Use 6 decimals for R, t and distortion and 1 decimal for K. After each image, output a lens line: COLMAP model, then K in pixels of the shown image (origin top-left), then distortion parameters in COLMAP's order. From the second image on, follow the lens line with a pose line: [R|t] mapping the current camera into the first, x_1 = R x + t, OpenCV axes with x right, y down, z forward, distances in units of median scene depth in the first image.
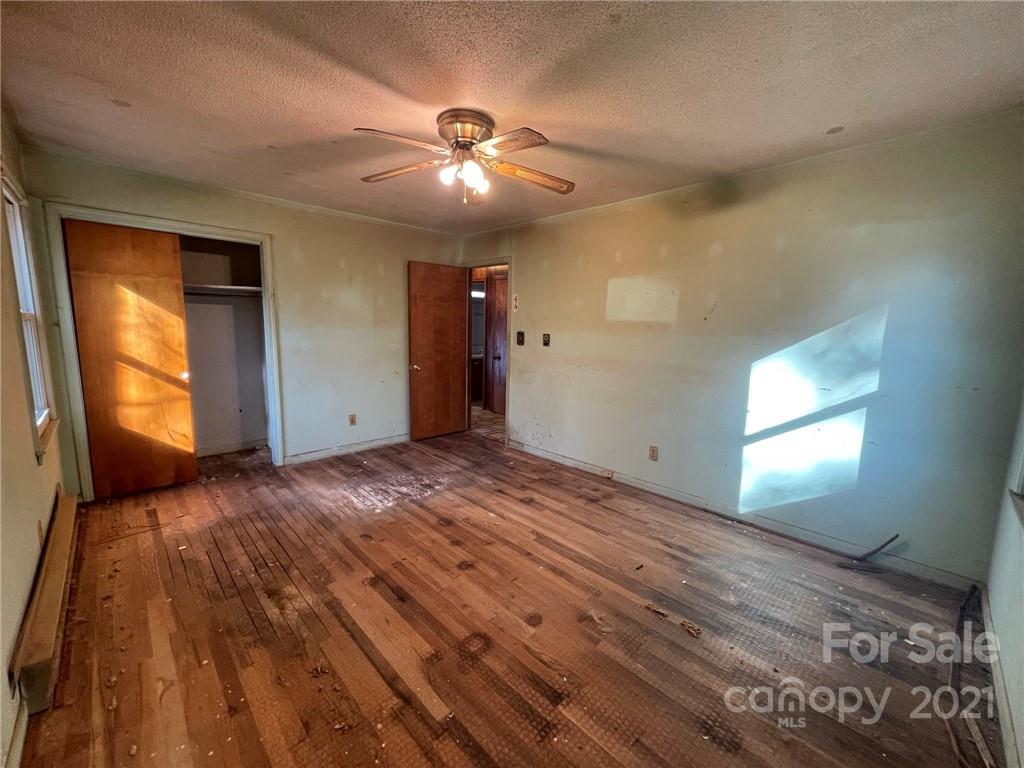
lens RADIAL K [[411.7, 0, 512.0], [0, 411.7, 384.0], [0, 0, 1]] dist [0.000226, 0.000041]
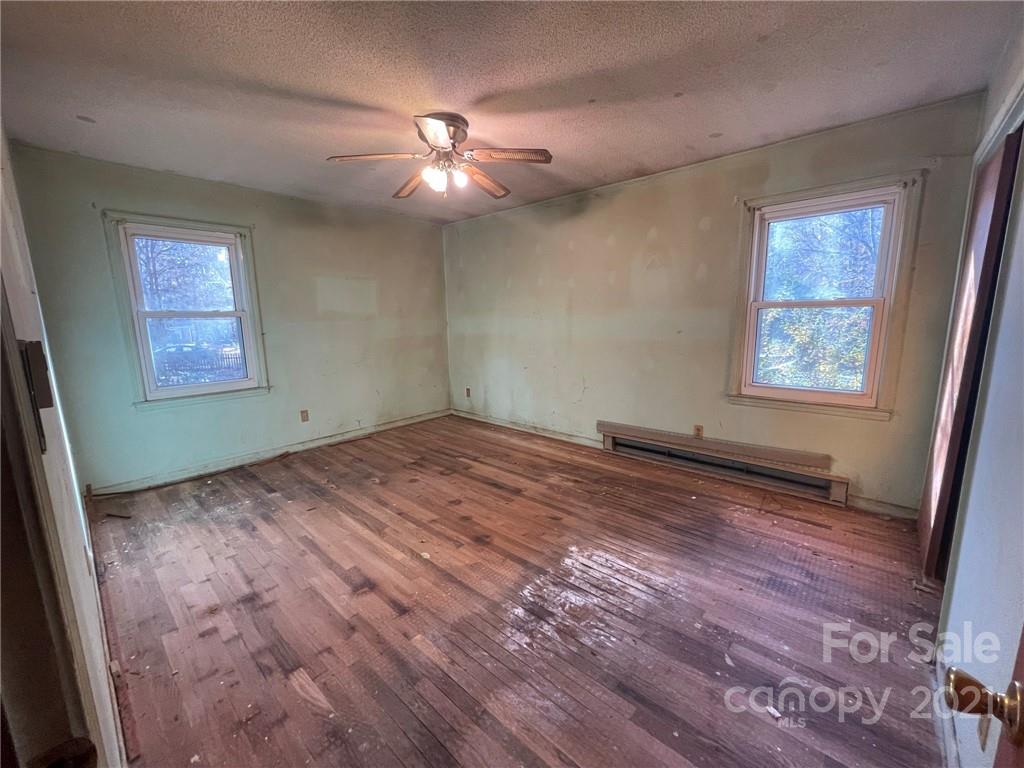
lens RADIAL K [[411.7, 0, 512.0], [0, 411.7, 384.0], [0, 0, 1]] dist [0.000226, 0.000041]
pose [[-0.997880, 0.005545, -0.064844, -0.157679], [-0.014416, 0.952779, 0.303322, -0.219384], [0.063464, 0.303614, -0.950679, 1.610562]]
